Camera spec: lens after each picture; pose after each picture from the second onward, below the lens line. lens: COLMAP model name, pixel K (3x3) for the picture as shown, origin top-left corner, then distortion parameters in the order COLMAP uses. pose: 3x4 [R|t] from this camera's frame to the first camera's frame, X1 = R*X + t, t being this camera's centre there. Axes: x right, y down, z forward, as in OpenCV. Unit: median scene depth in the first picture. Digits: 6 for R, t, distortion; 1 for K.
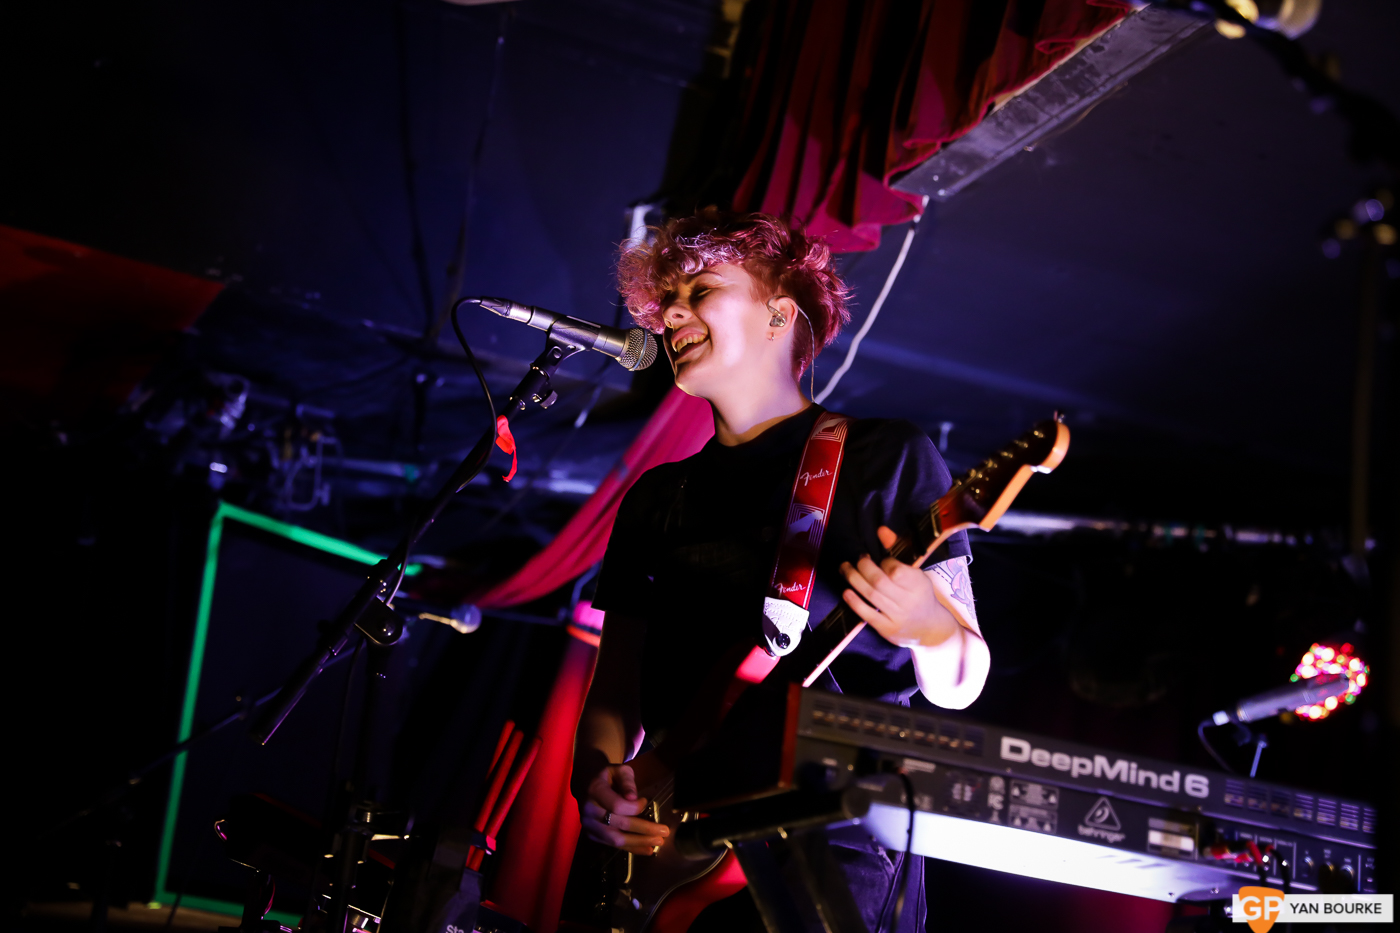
lens RADIAL K [[2523.0, 0, 698.8], [0, 2523.0, 532.3], [0, 0, 1]] dist [0.169785, -0.027808]
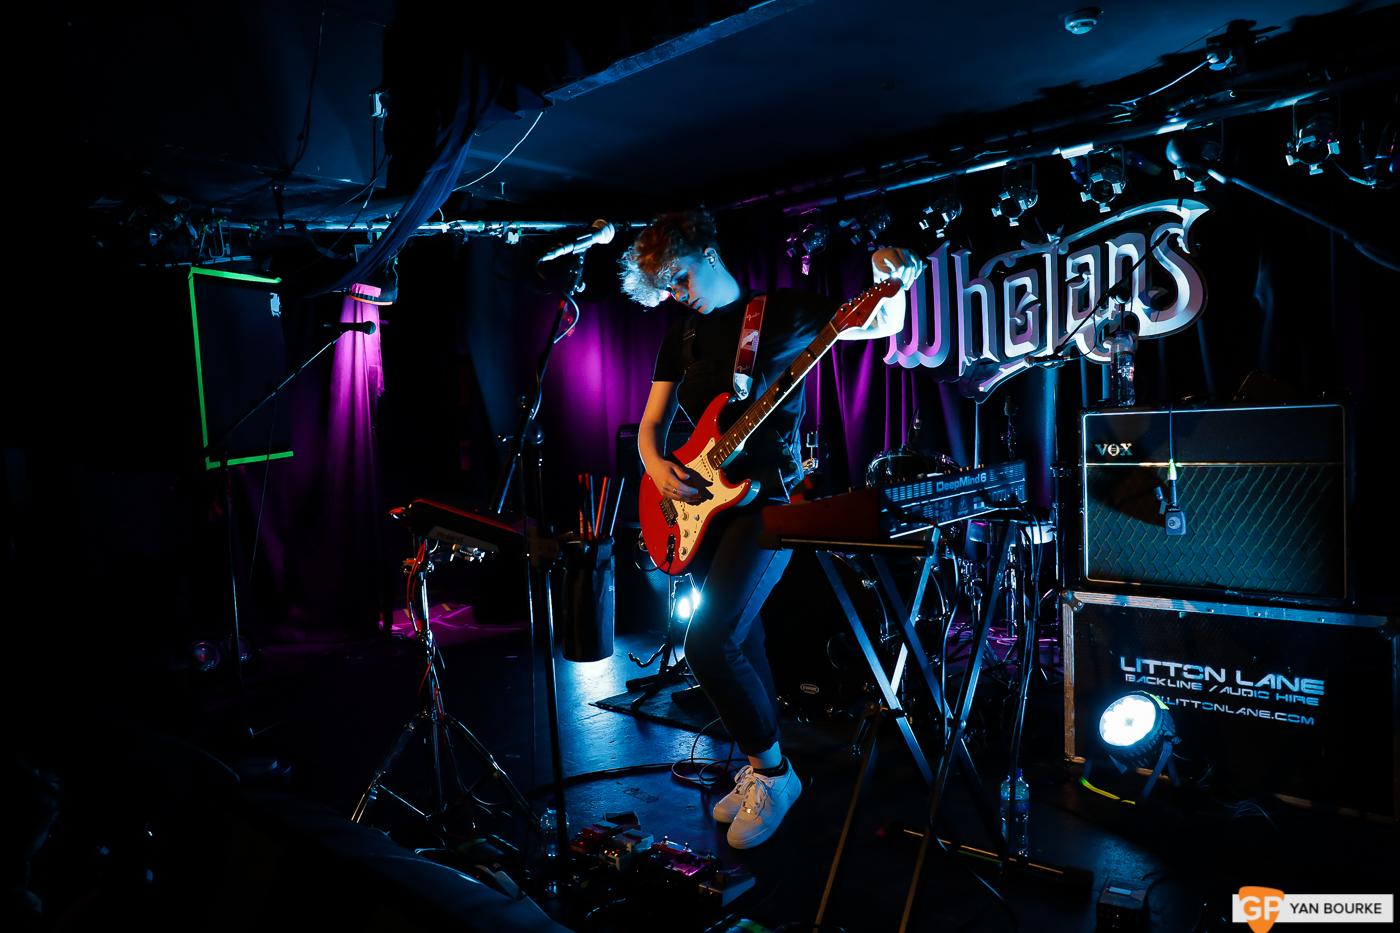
lens RADIAL K [[934.7, 0, 700.8], [0, 934.7, 488.3], [0, 0, 1]] dist [-0.105405, 0.078239]
pose [[0.891582, -0.191580, 0.410341, -0.151170], [0.039487, 0.935546, 0.350990, -0.078490], [-0.451135, -0.296733, 0.841681, 0.176973]]
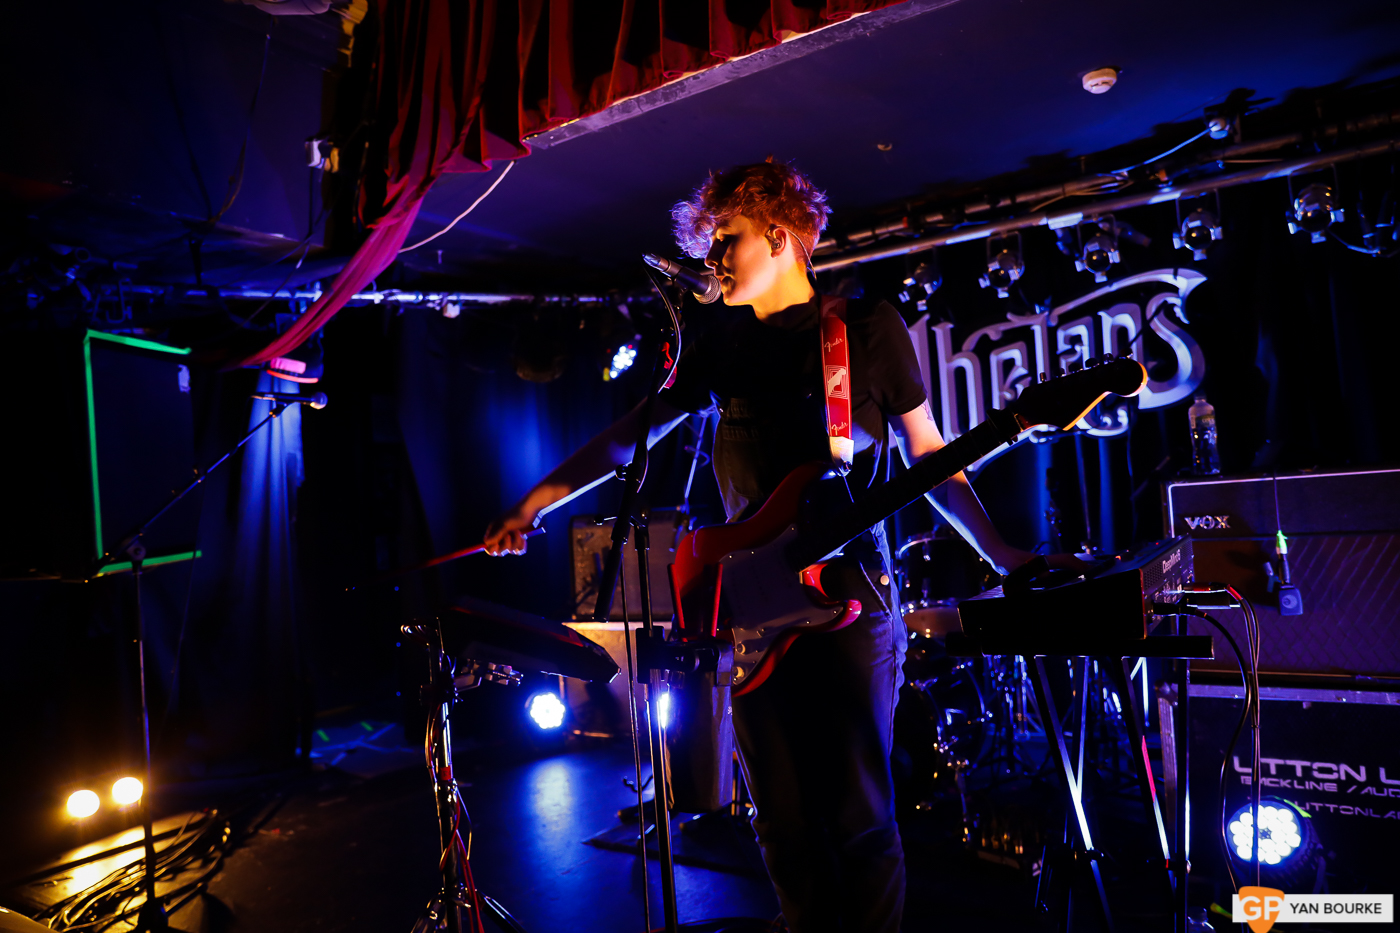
lens RADIAL K [[934.7, 0, 700.8], [0, 934.7, 488.3], [0, 0, 1]] dist [-0.105405, 0.078239]
pose [[0.826037, -0.163205, 0.539469, -0.184524], [0.021371, 0.965538, 0.259382, -0.052600], [-0.563210, -0.202730, 0.801059, 0.283228]]
